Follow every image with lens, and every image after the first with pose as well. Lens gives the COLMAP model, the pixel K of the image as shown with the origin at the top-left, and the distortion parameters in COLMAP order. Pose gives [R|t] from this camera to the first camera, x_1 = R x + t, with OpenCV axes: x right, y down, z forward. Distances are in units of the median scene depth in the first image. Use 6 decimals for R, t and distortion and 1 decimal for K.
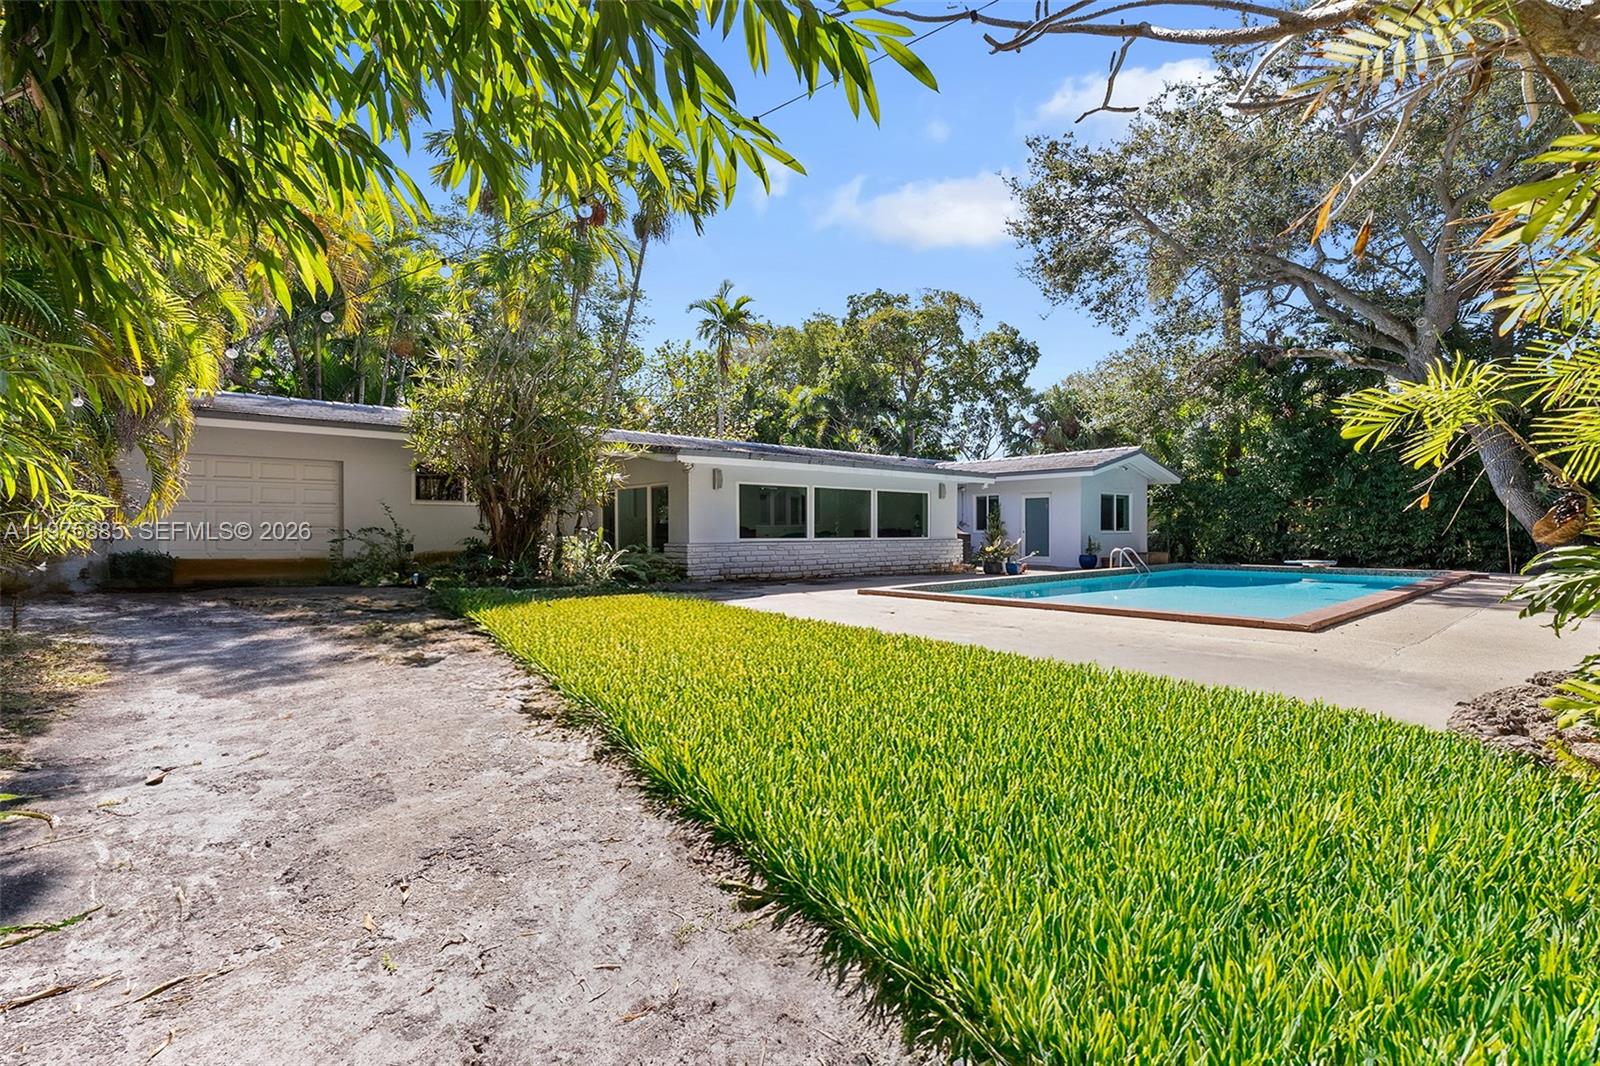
lens RADIAL K [[702.7, 0, 799.3], [0, 702.7, 530.9], [0, 0, 1]] dist [0.000345, -0.000046]
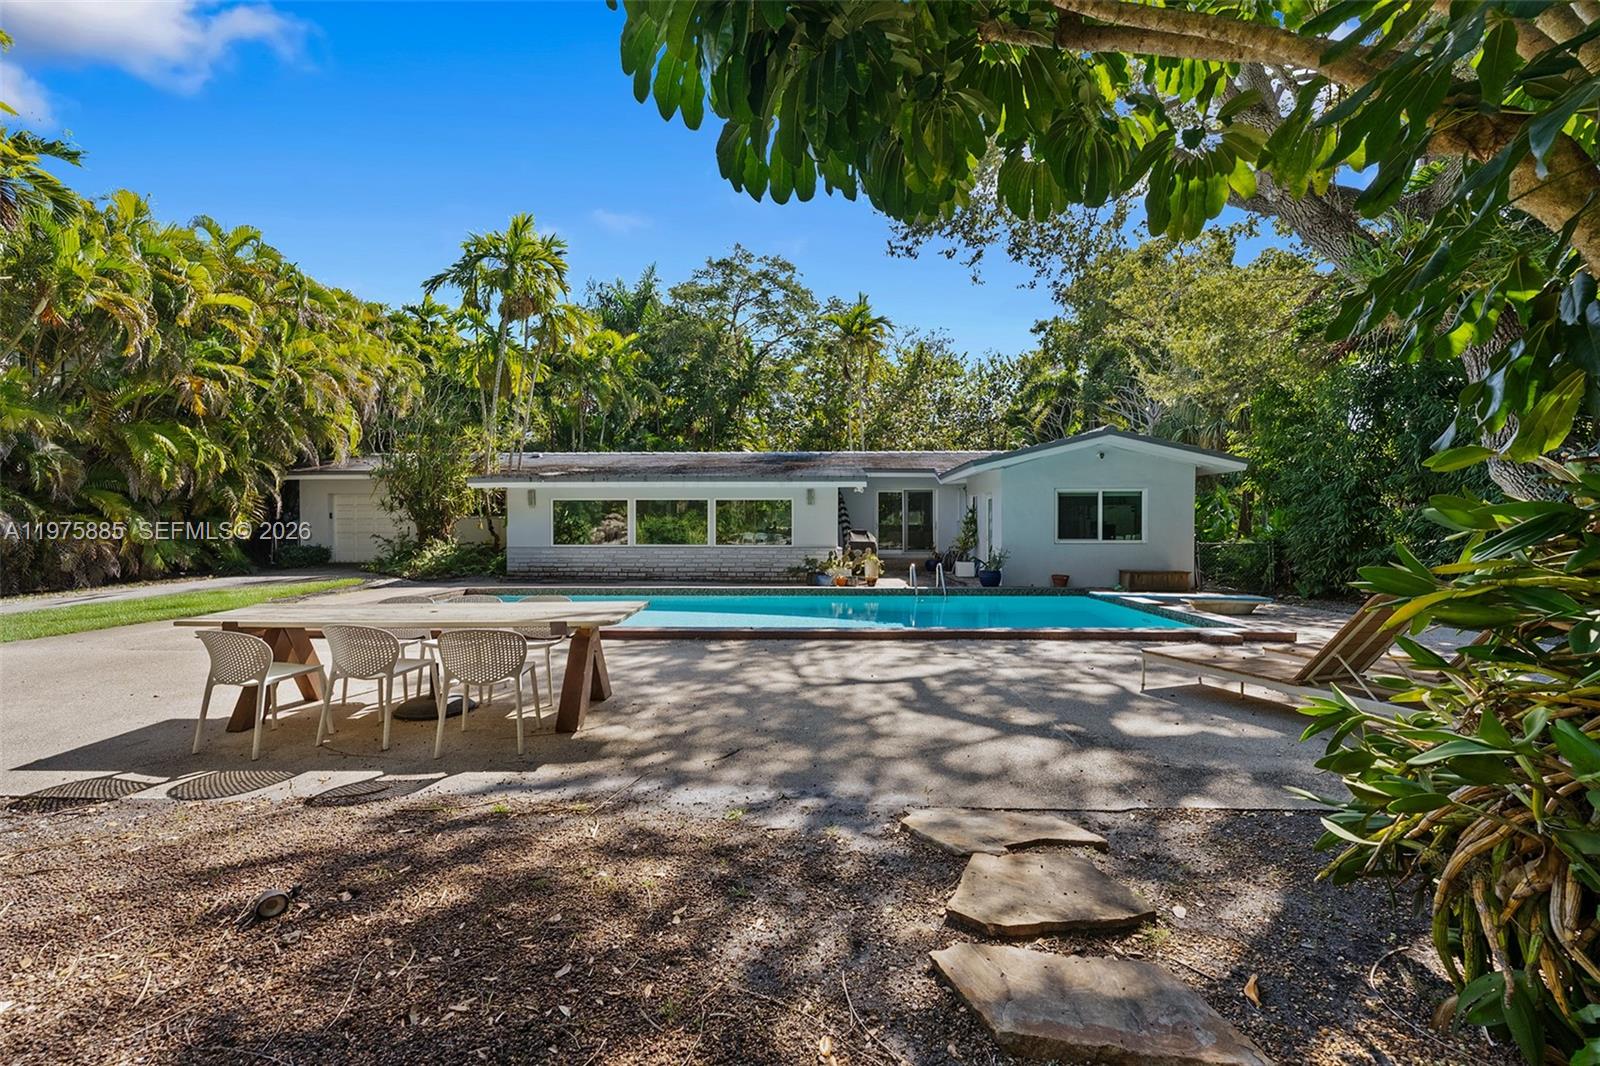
lens RADIAL K [[667.0, 0, 800.2], [0, 667.0, 542.1], [0, 0, 1]] dist [0.000270, -0.000271]
pose [[0.745382, 0.017608, -0.666406, 0.830832], [-0.002414, 0.999716, 0.023714, -0.016560], [0.666634, -0.016067, 0.745212, 0.311354]]
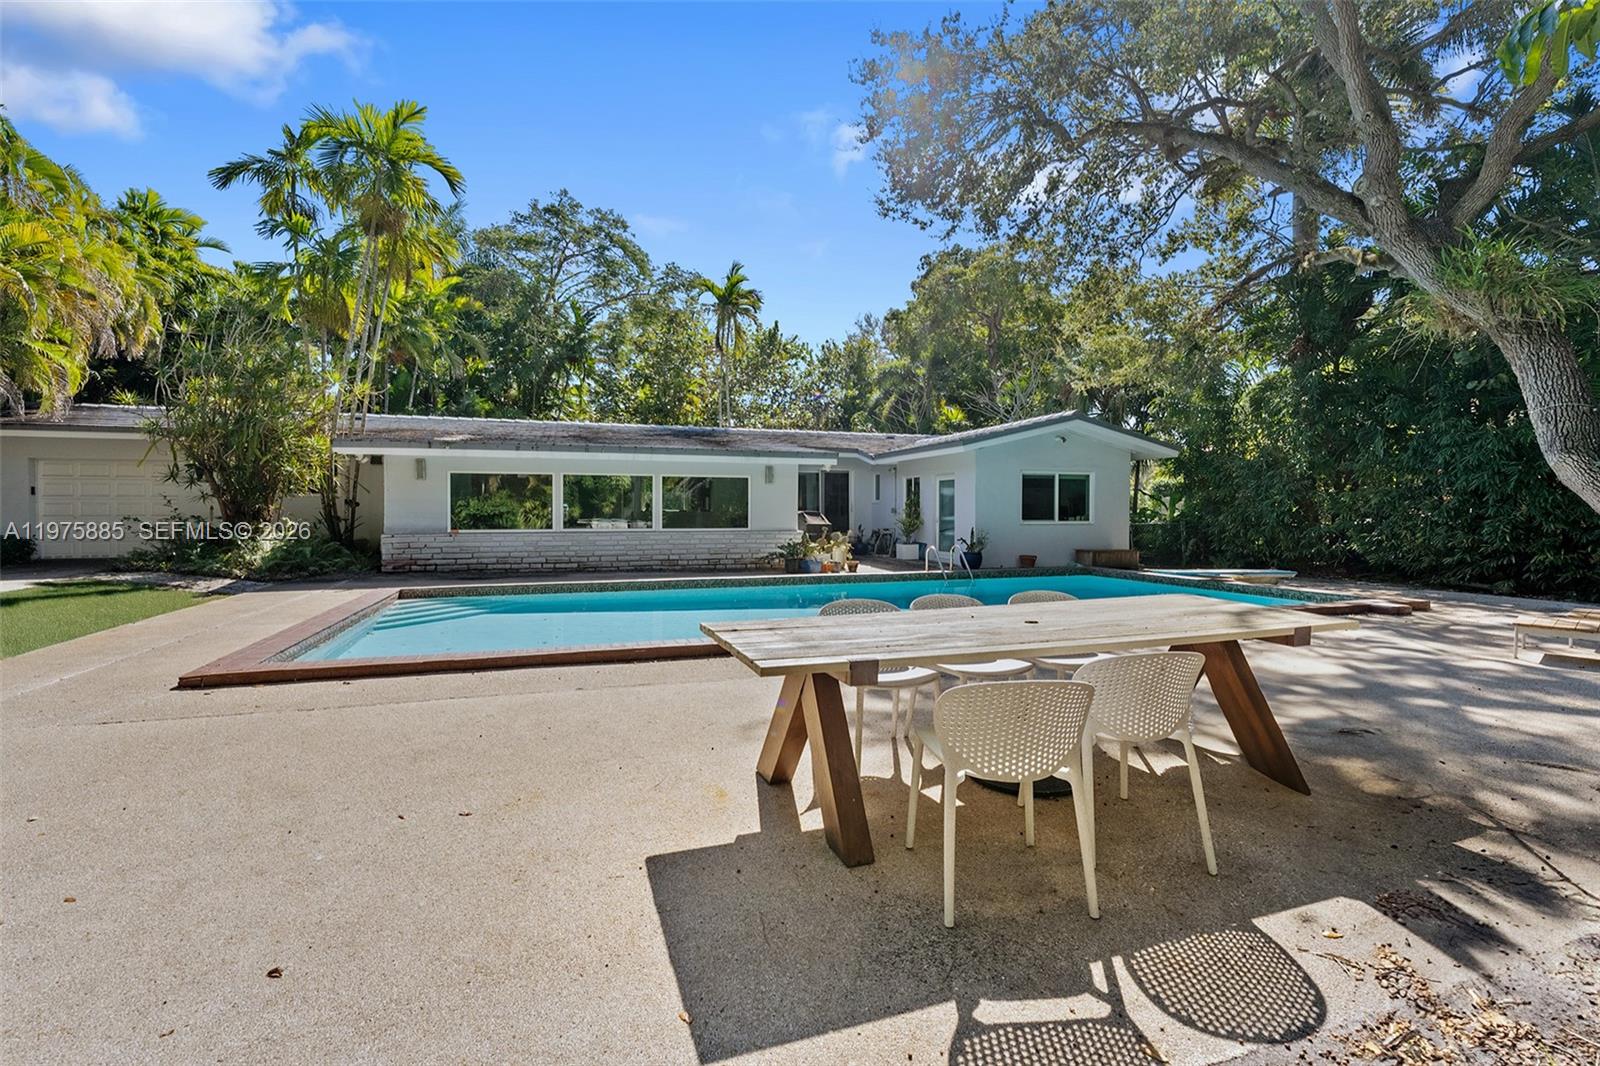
lens RADIAL K [[683.4, 0, 799.5], [0, 683.4, 526.4], [0, 0, 1]] dist [-0.002766, -0.000262]
pose [[0.921775, 0.011325, -0.387561, 0.583904], [-0.003546, 0.999778, 0.020783, -0.010554], [0.387710, -0.017783, 0.921610, 0.236068]]
